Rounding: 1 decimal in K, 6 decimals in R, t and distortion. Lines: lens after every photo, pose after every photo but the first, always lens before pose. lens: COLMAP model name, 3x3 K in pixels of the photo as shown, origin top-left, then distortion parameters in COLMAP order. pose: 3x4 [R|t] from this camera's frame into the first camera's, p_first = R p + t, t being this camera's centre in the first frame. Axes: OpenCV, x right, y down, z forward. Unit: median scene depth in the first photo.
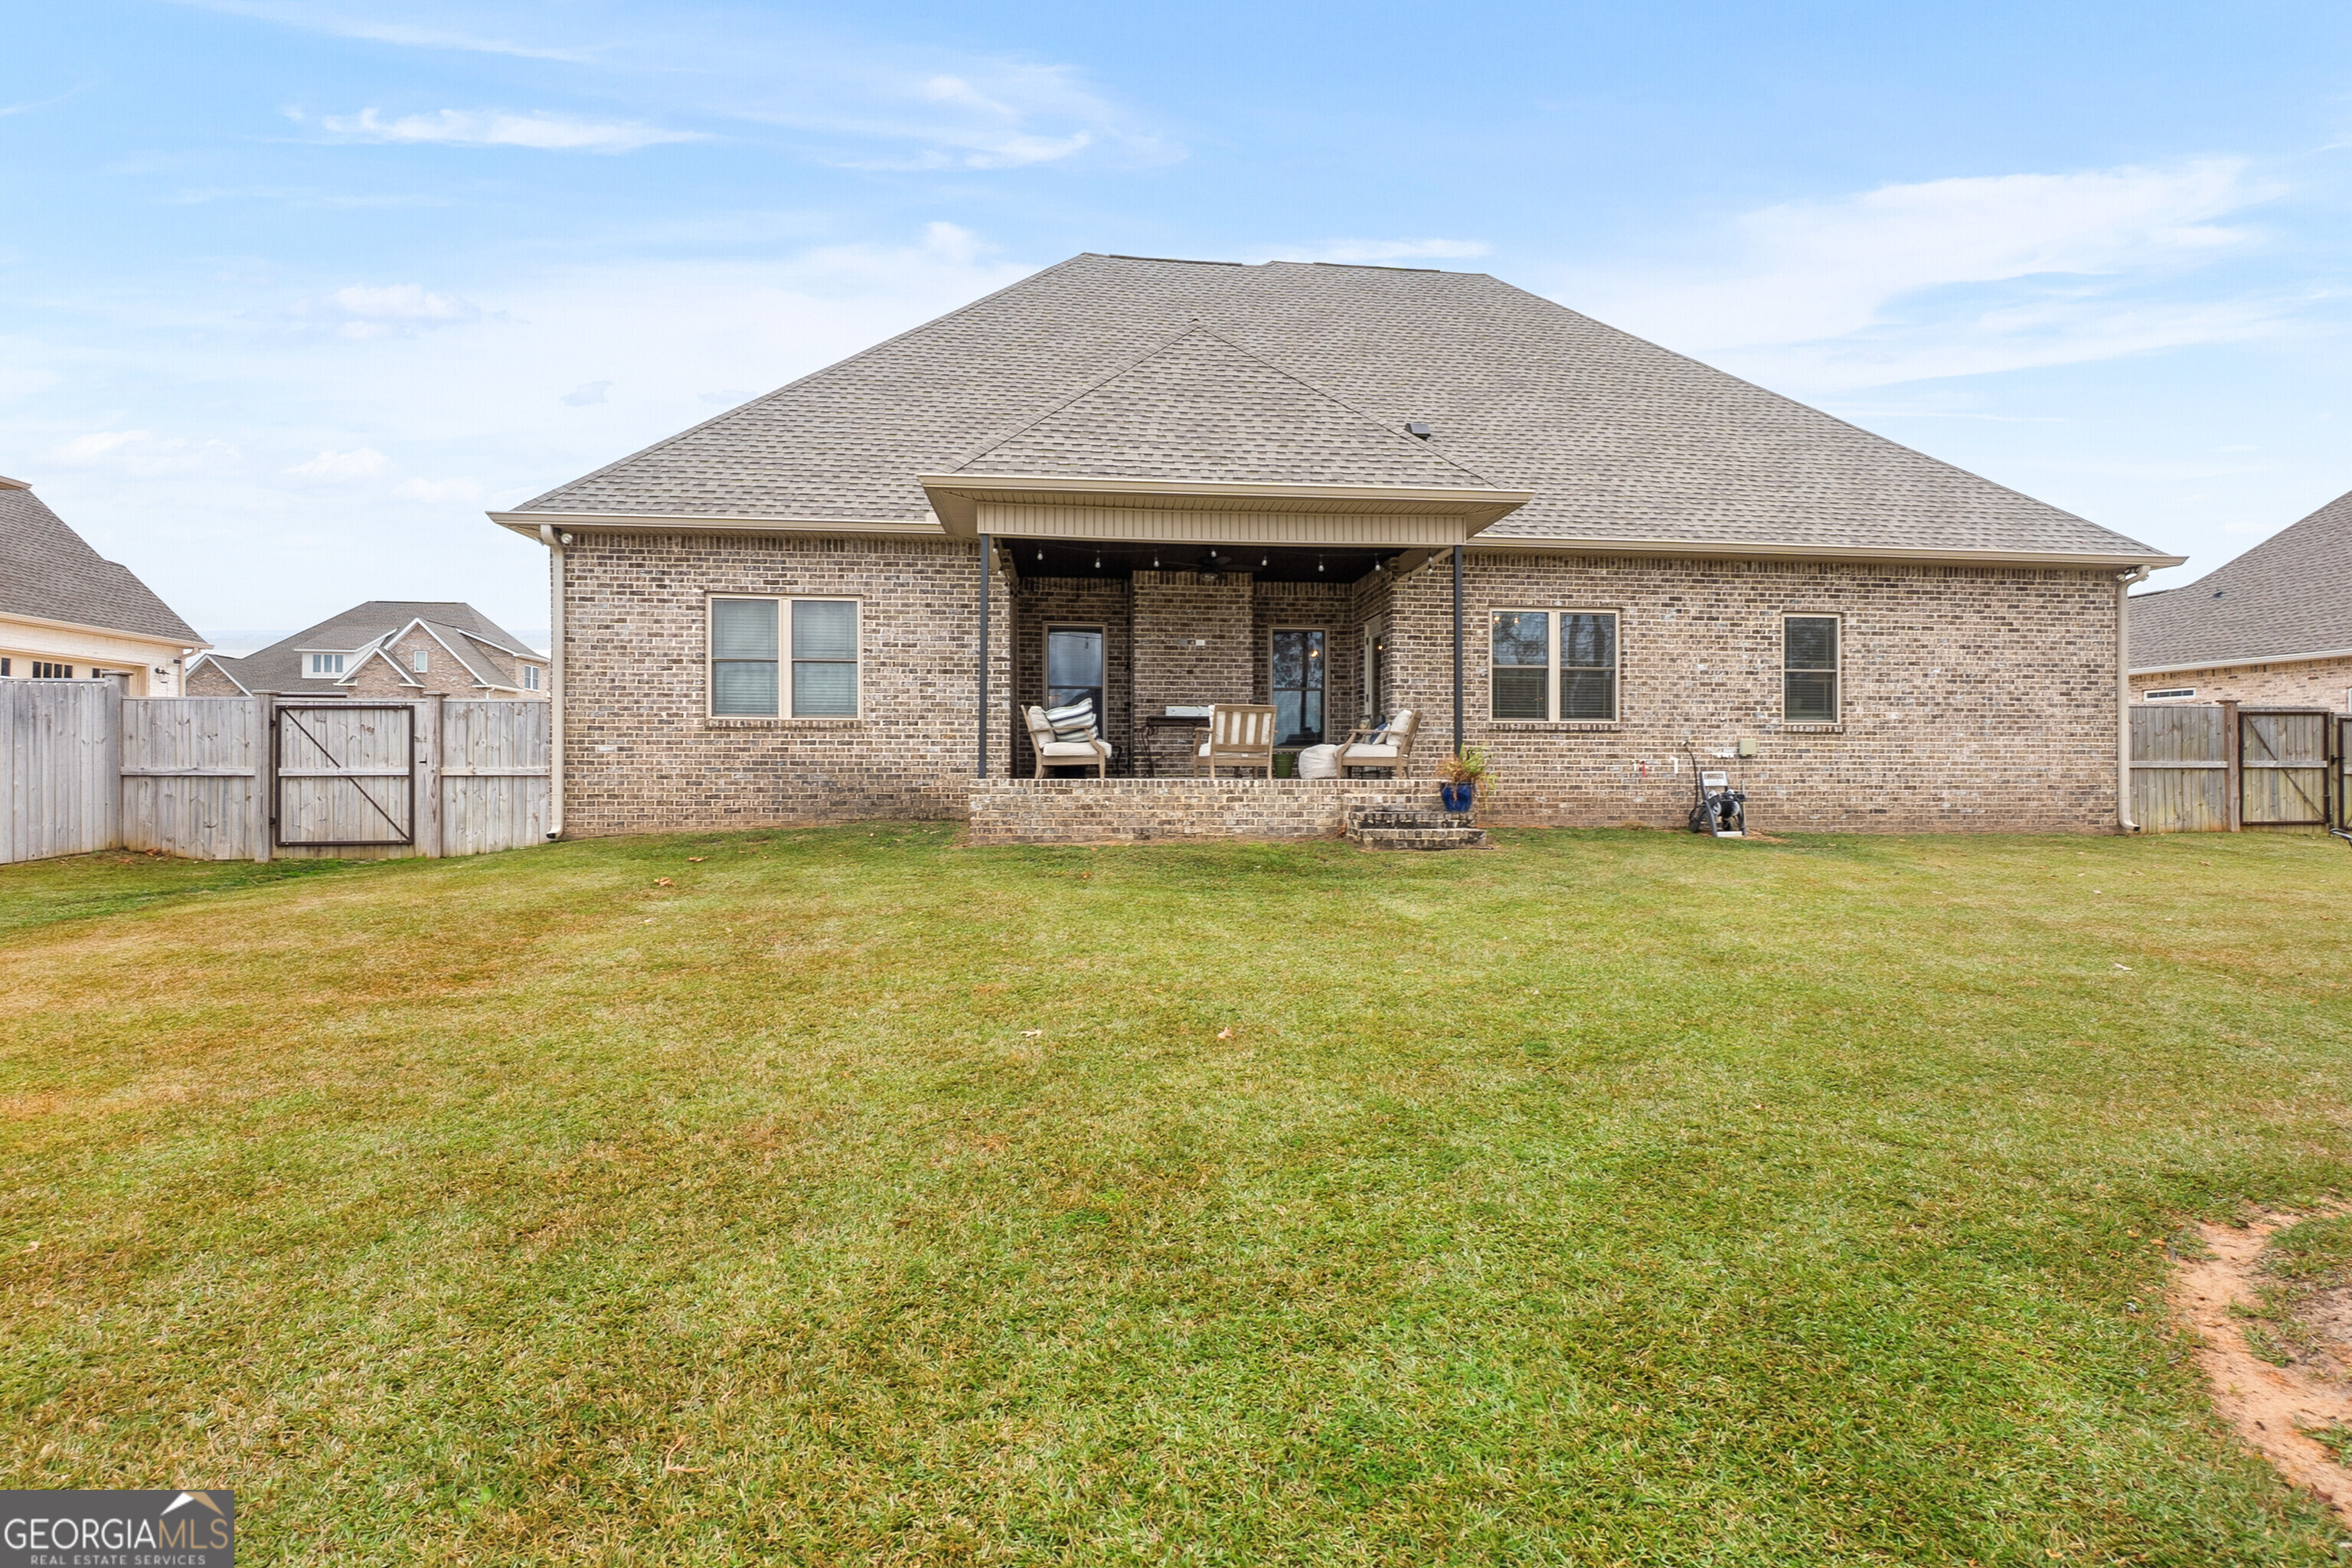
lens RADIAL K [[1023.9, 0, 1168.7], [0, 1023.9, 791.2], [0, 0, 1]] dist [-0.001326, 0.000126]
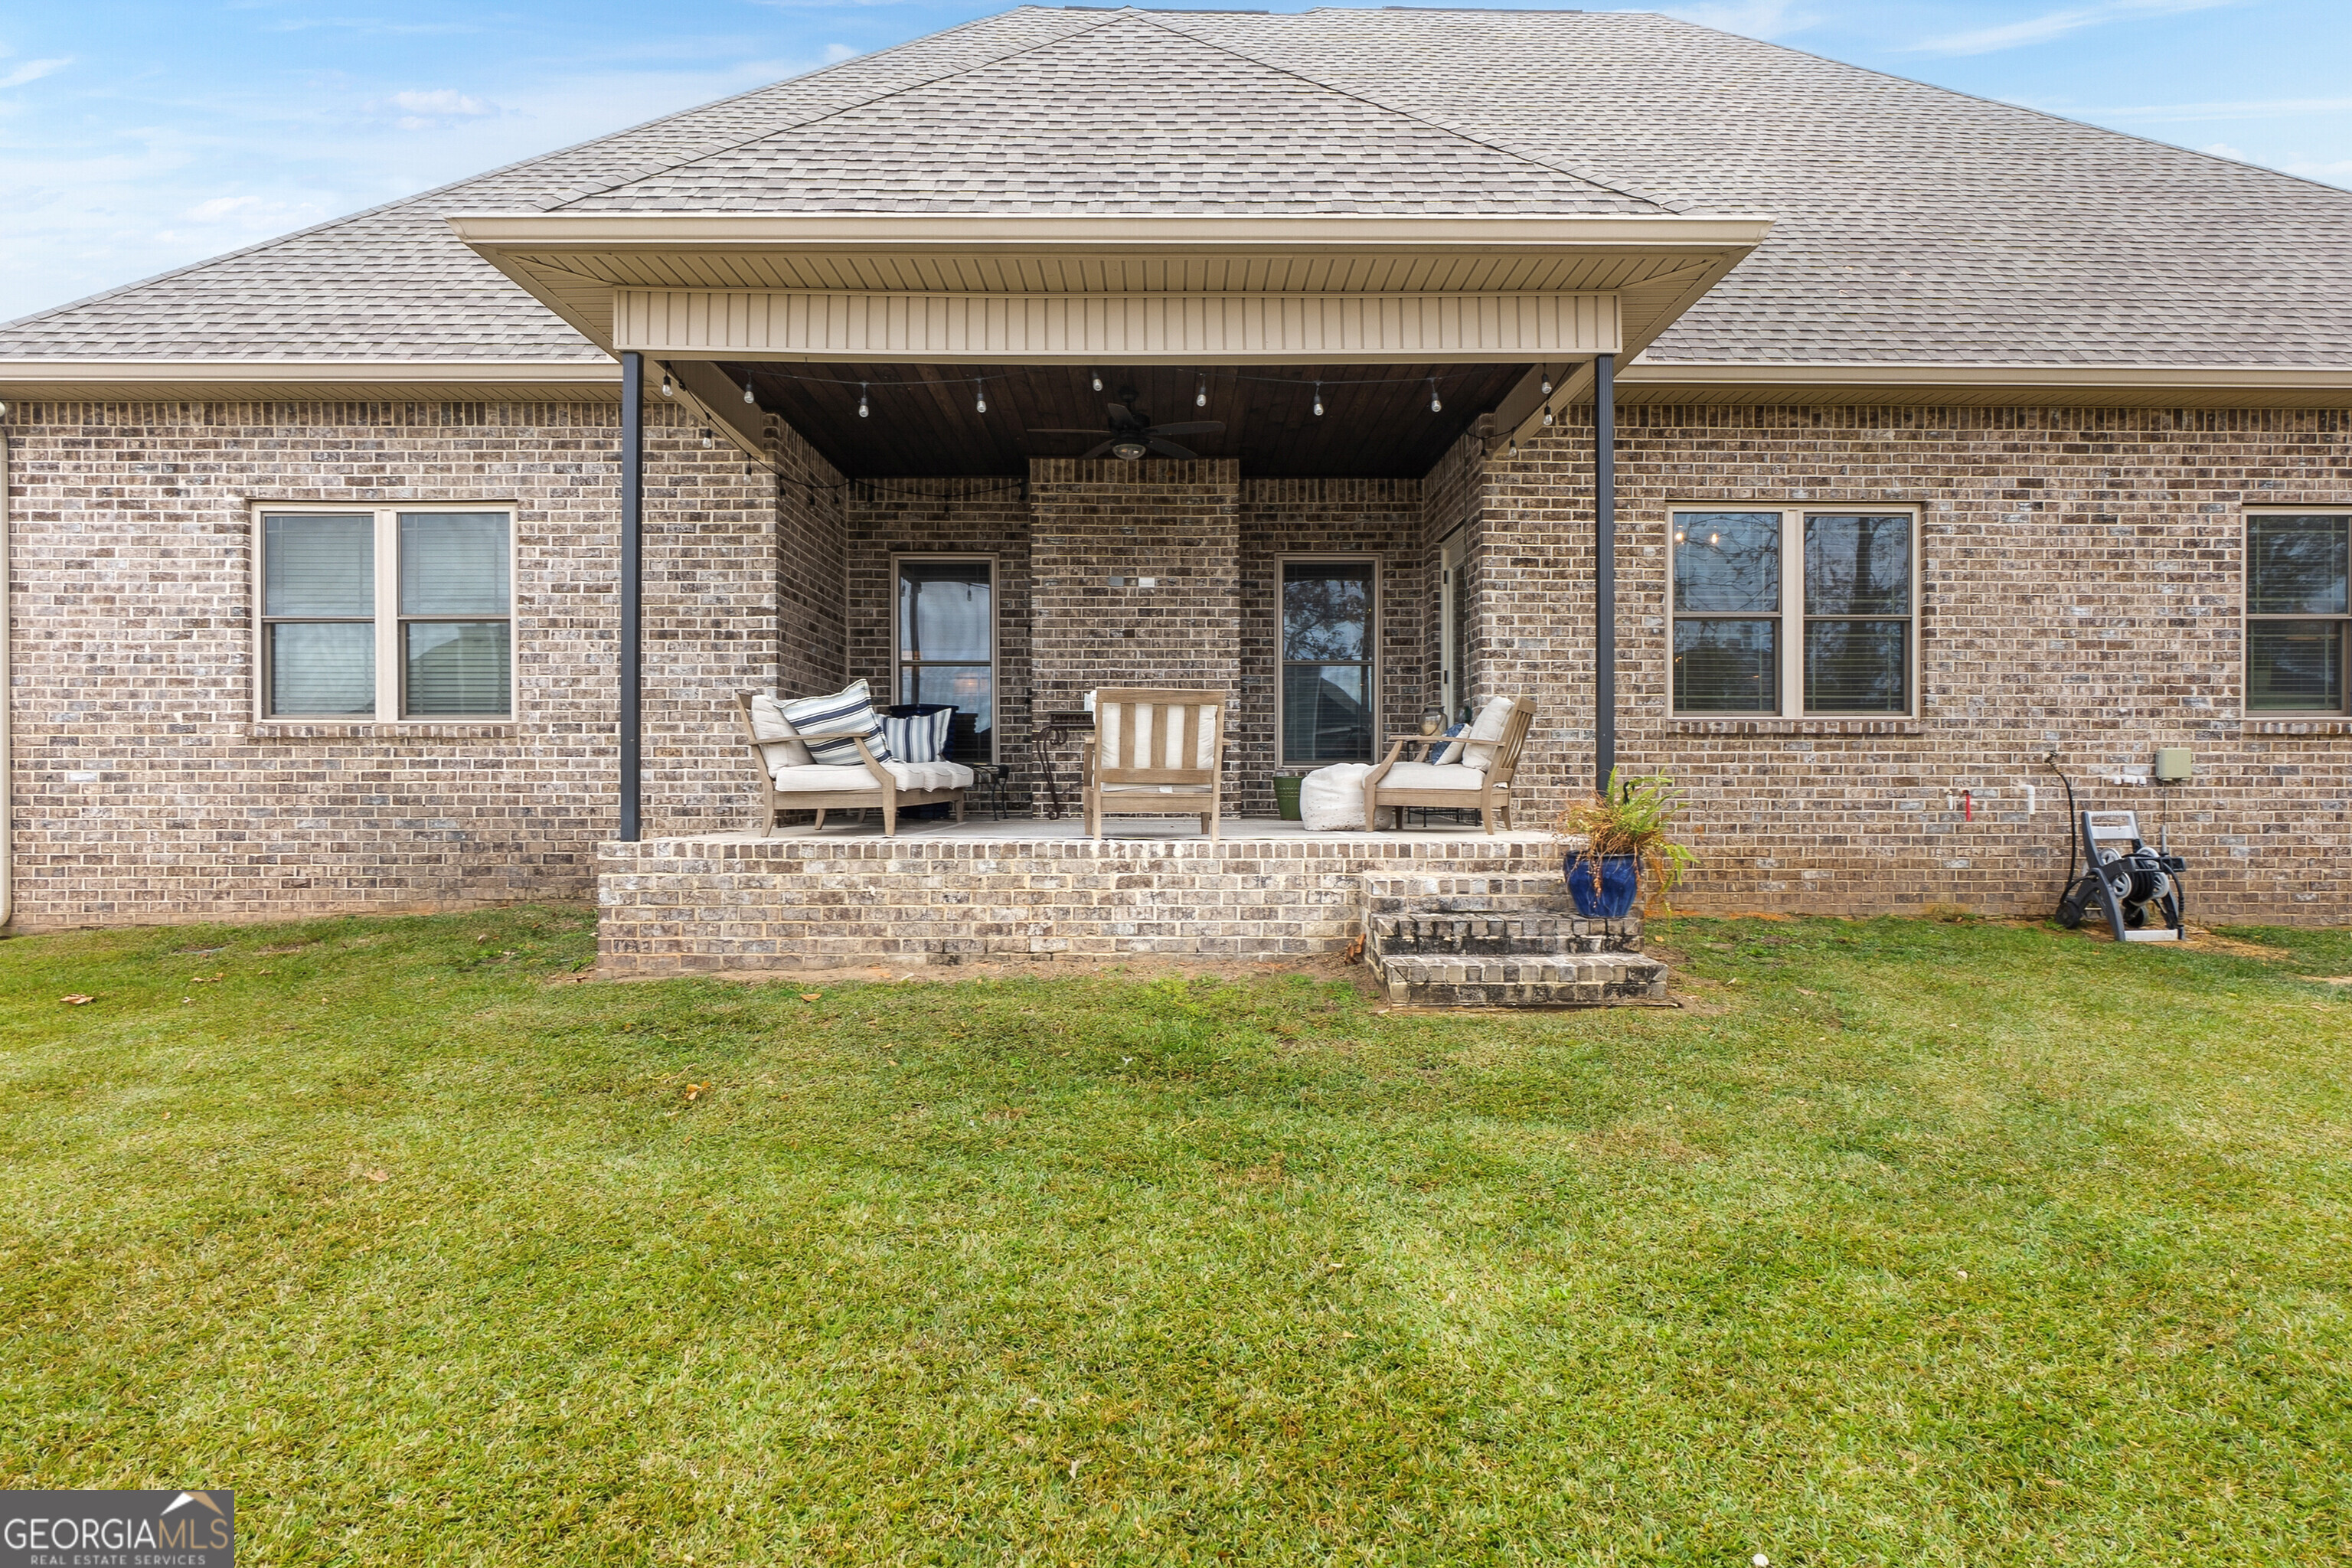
lens RADIAL K [[1162.1, 0, 1177.9], [0, 1162.1, 802.7], [0, 0, 1]] dist [-0.008521, 0.000911]
pose [[0.996268, -0.000309, -0.086317, 0.111253], [0.000892, 0.999977, 0.006714, -0.028212], [0.086313, -0.006766, 0.996245, 0.375850]]
